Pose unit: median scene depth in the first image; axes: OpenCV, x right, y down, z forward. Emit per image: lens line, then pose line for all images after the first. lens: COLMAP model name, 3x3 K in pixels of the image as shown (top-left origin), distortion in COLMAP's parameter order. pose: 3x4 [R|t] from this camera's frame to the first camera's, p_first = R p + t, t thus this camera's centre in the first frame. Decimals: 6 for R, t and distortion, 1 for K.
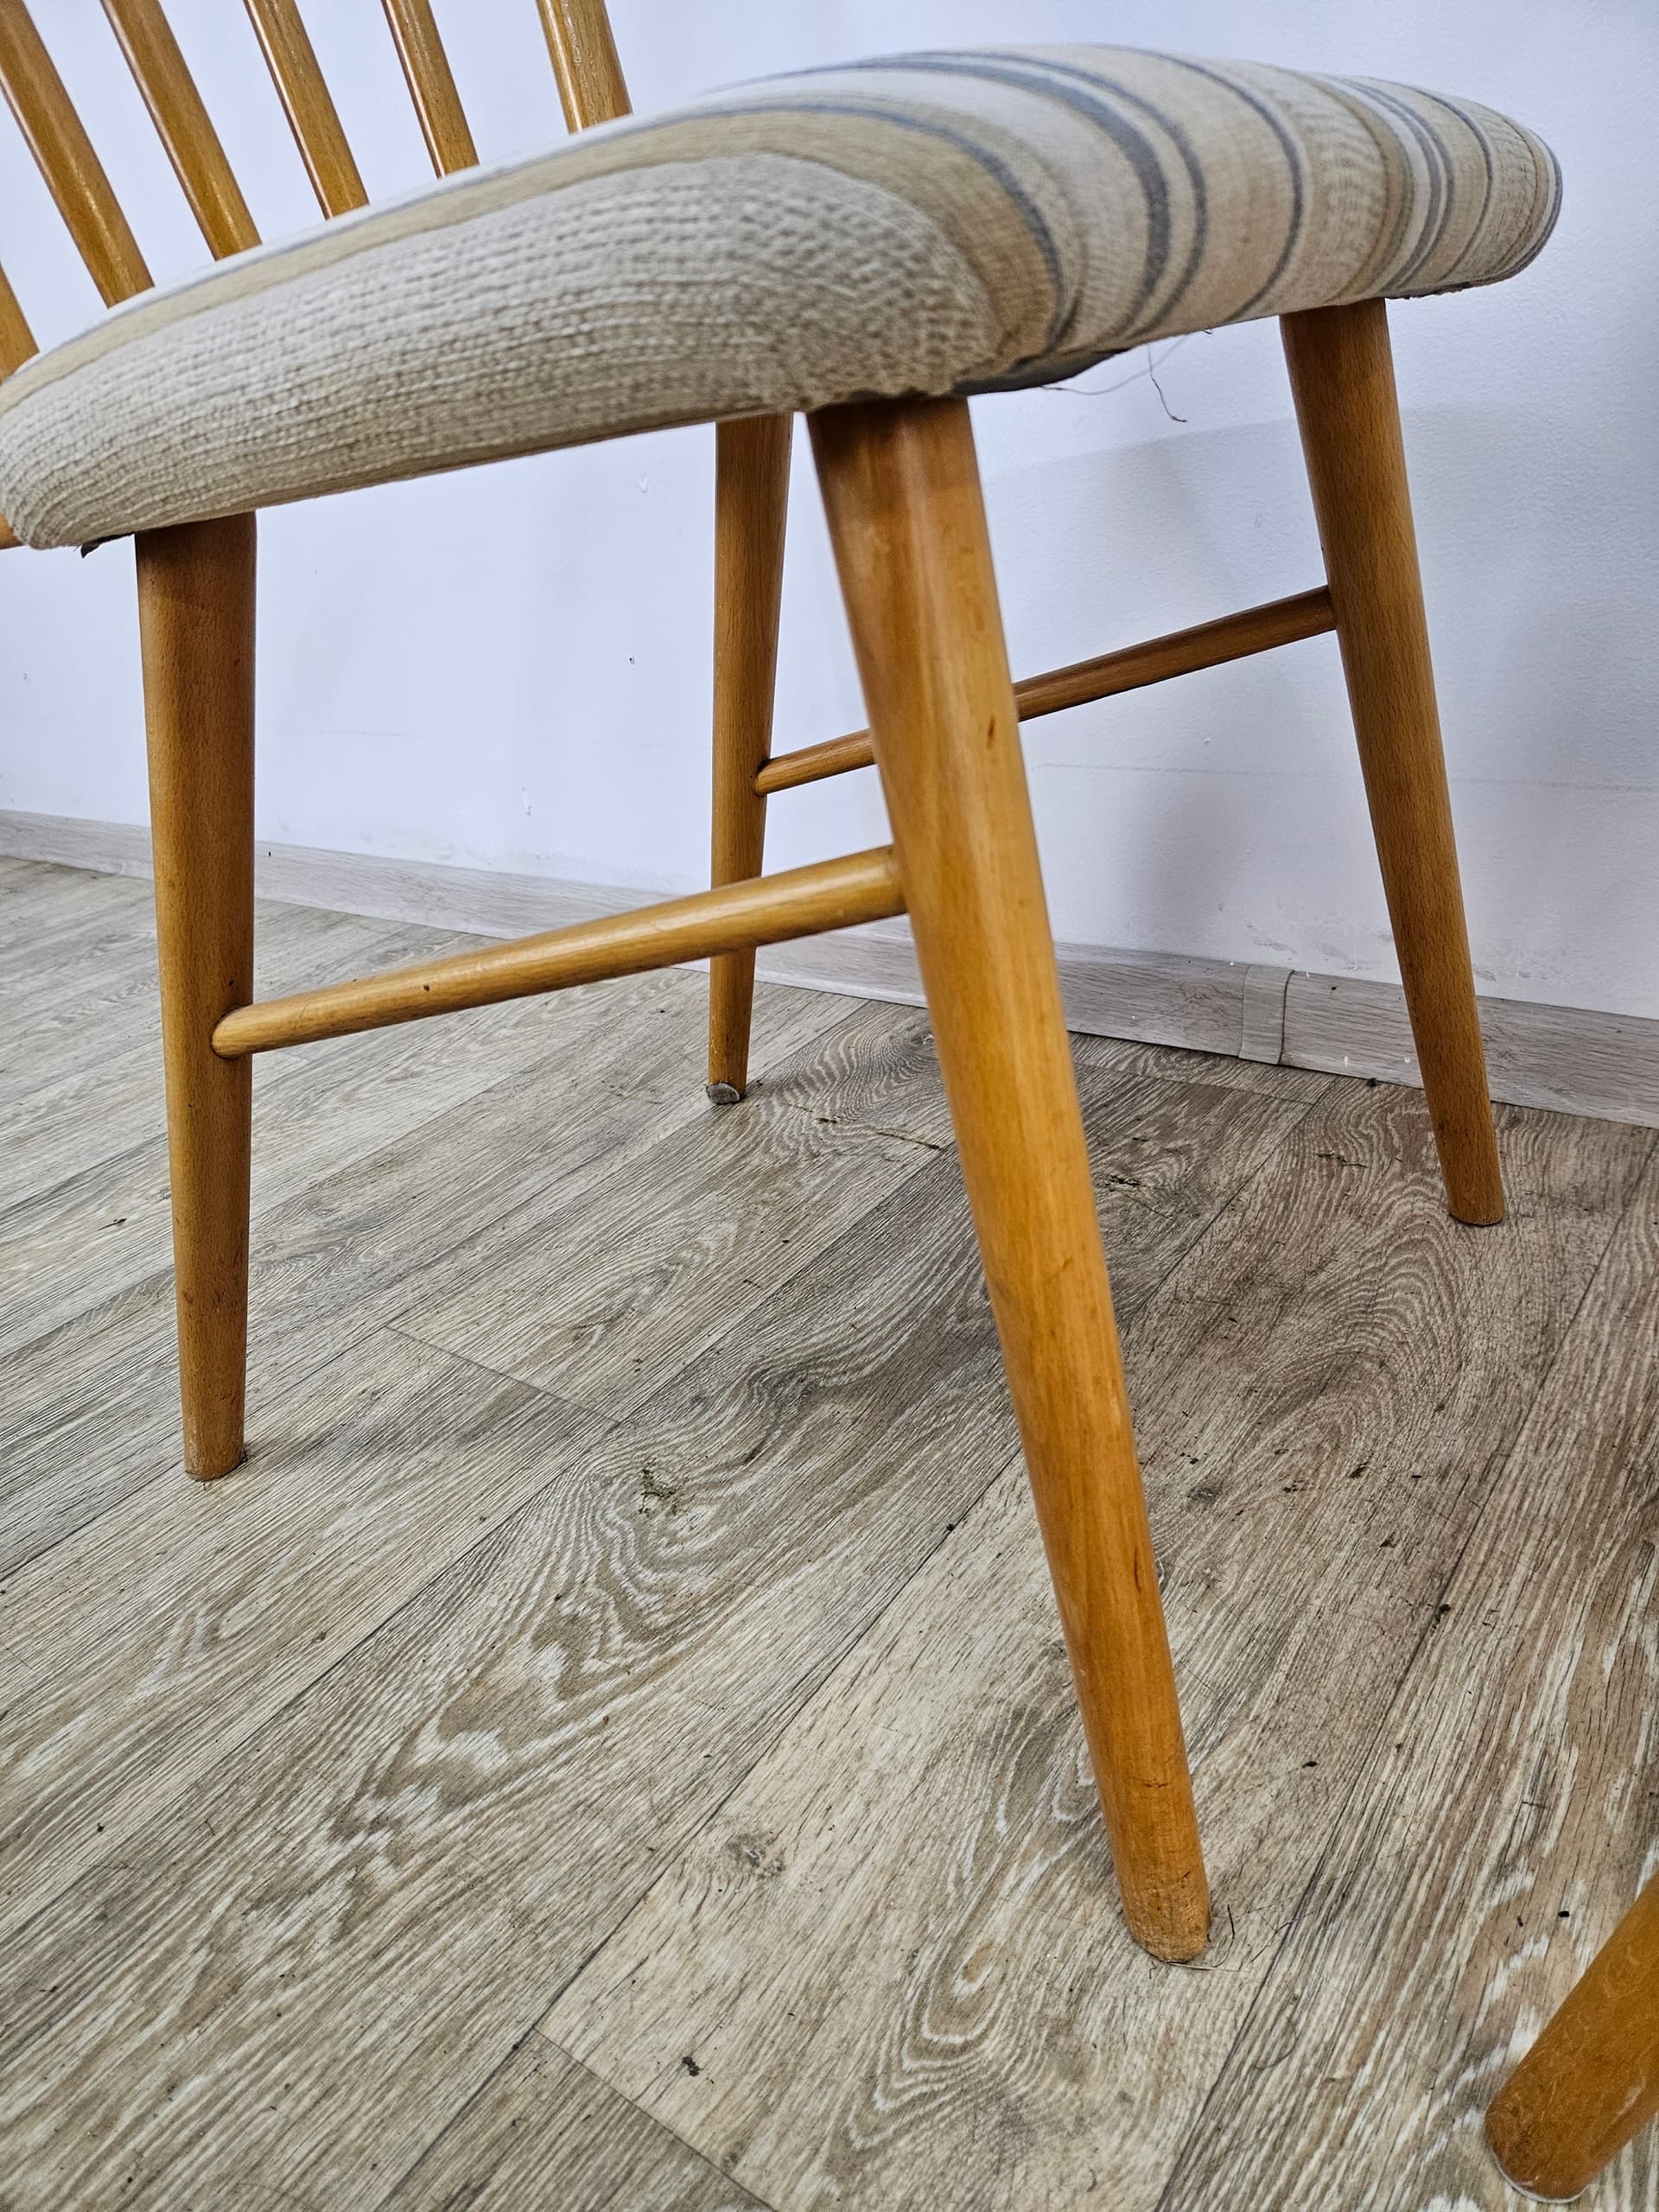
lens RADIAL K [[1507.3, 0, 827.2], [0, 1507.3, 1073.5], [0, 0, 1]] dist [0.054738, -0.057107]
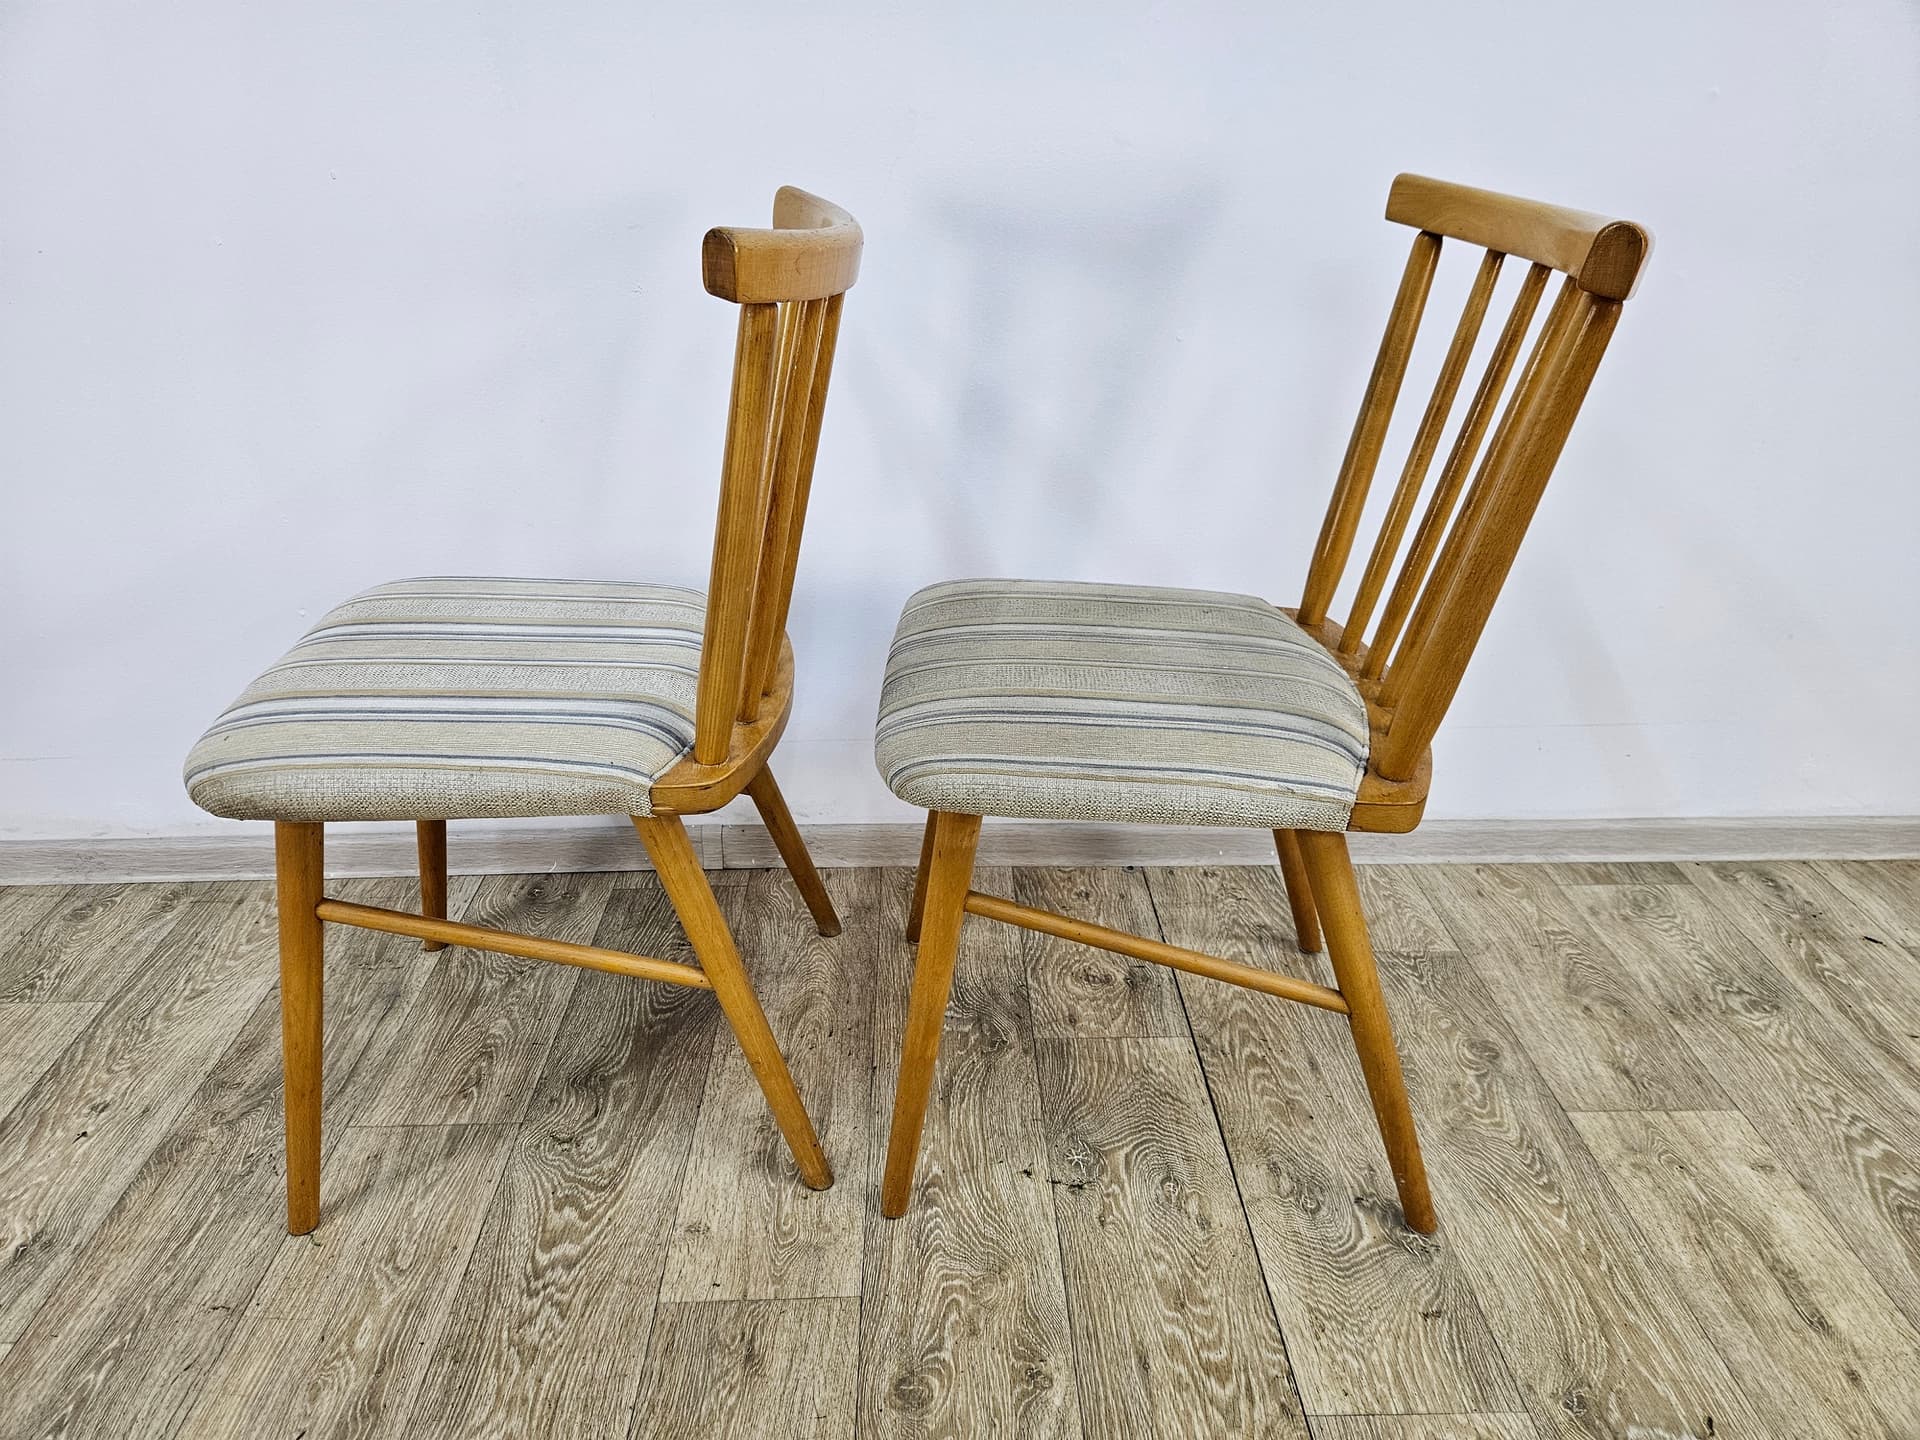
lens RADIAL K [[1308.7, 0, 949.8], [0, 1308.7, 689.2], [0, 0, 1]] dist [0.055031, -0.056831]
pose [[0.786985, -0.145445, 0.599584, -0.881636], [0.178908, 0.983858, 0.003834, -0.346989], [-0.590463, 0.104253, 0.800303, -1.175835]]
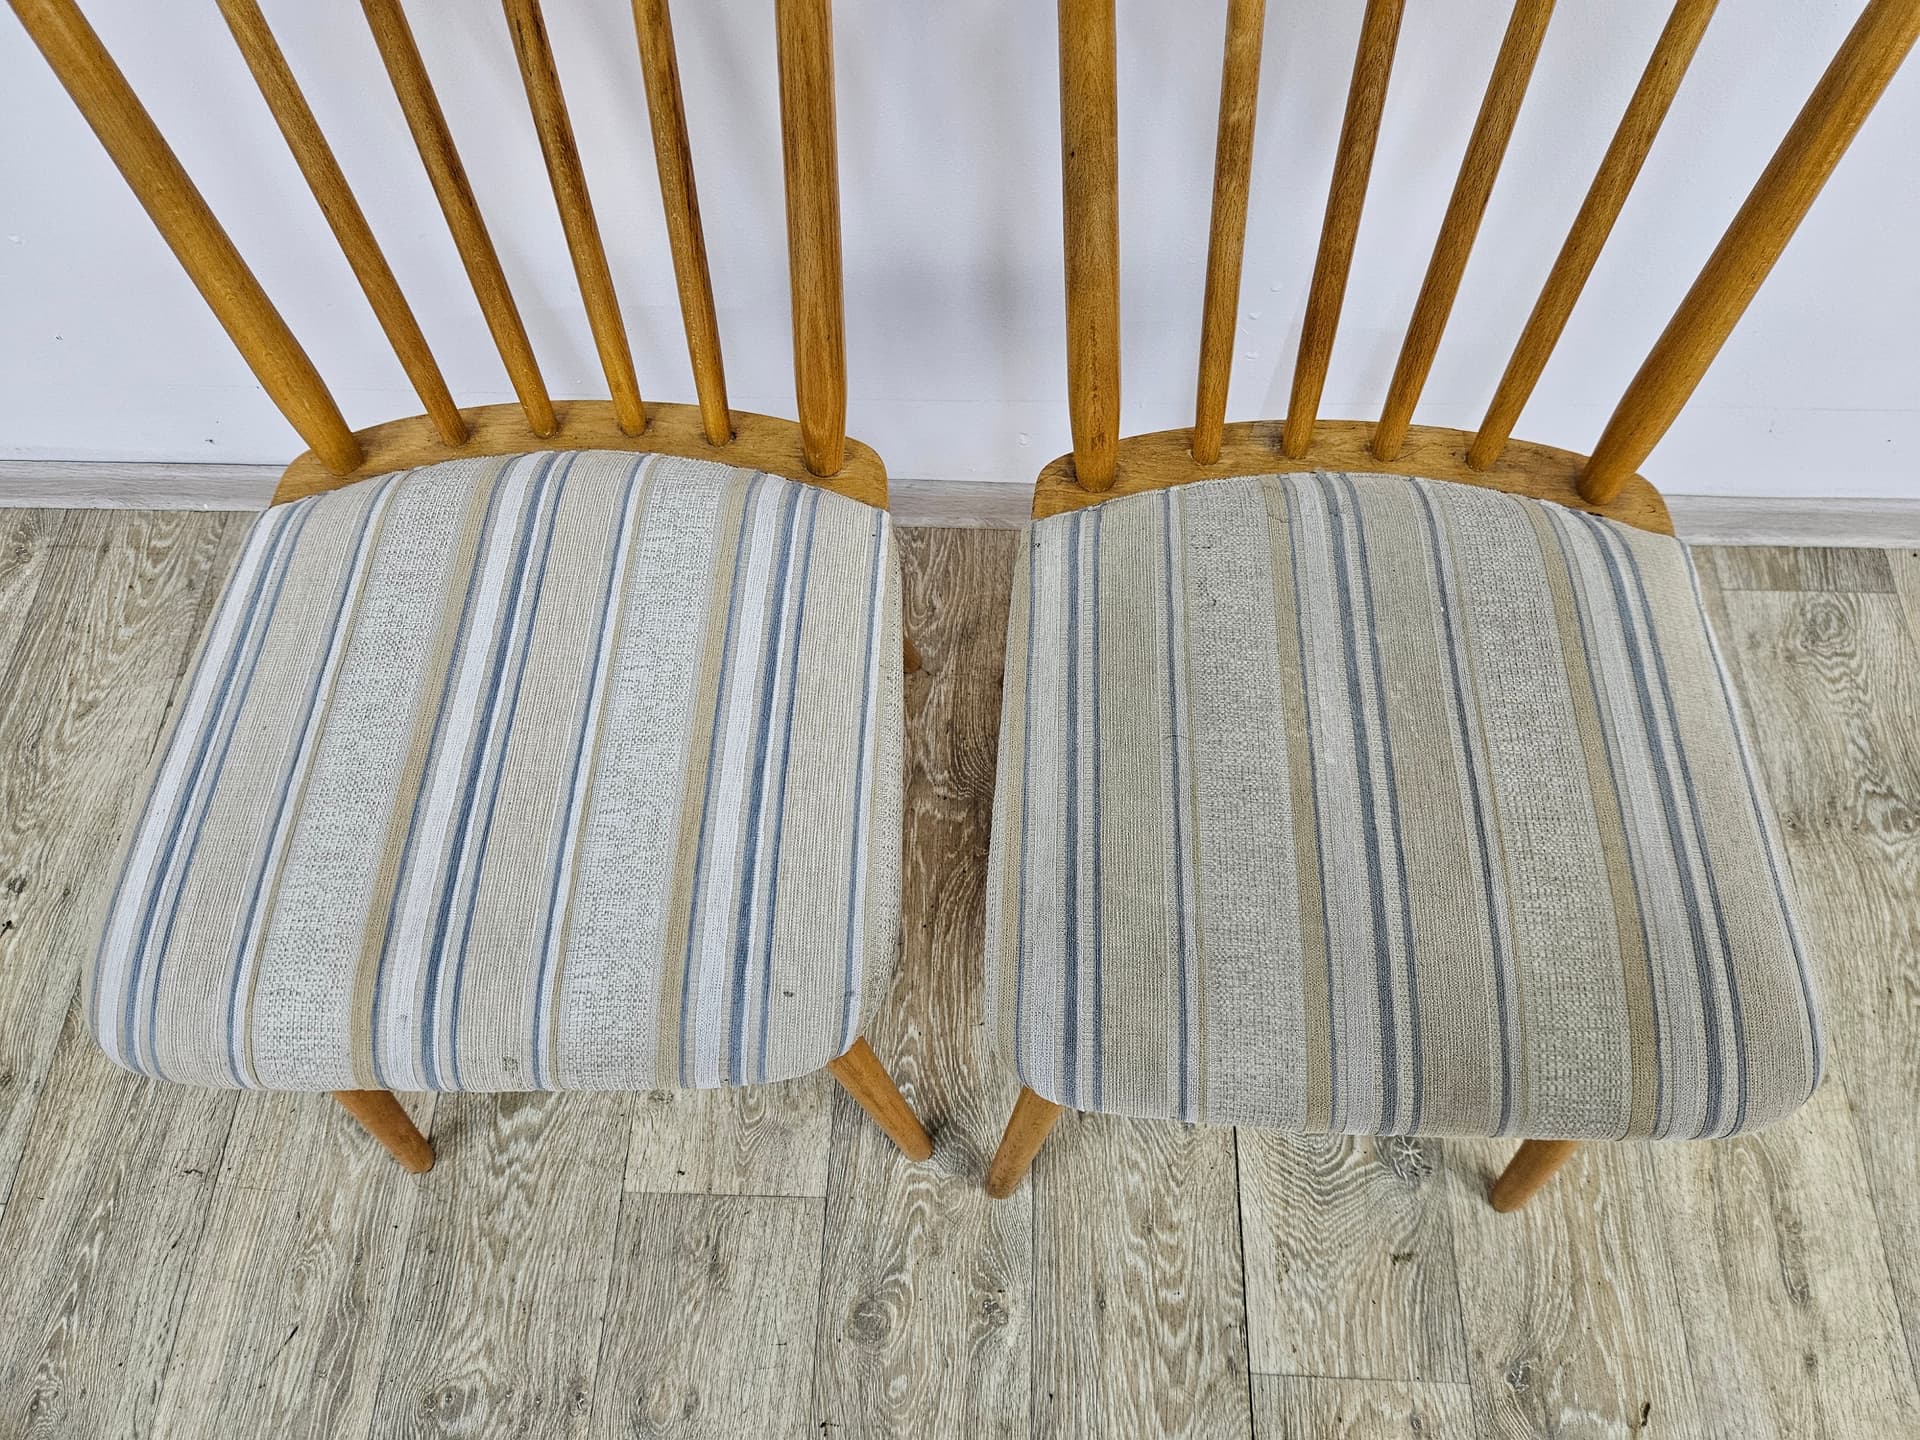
lens RADIAL K [[1308.4, 0, 969.5], [0, 1308.4, 704.1], [0, 0, 1]] dist [0.054738, -0.057107]
pose [[0.819352, -0.462620, 0.338591, -0.059613], [0.164941, 0.755866, 0.633610, -1.248946], [-0.549050, -0.463302, 0.695626, -0.540093]]
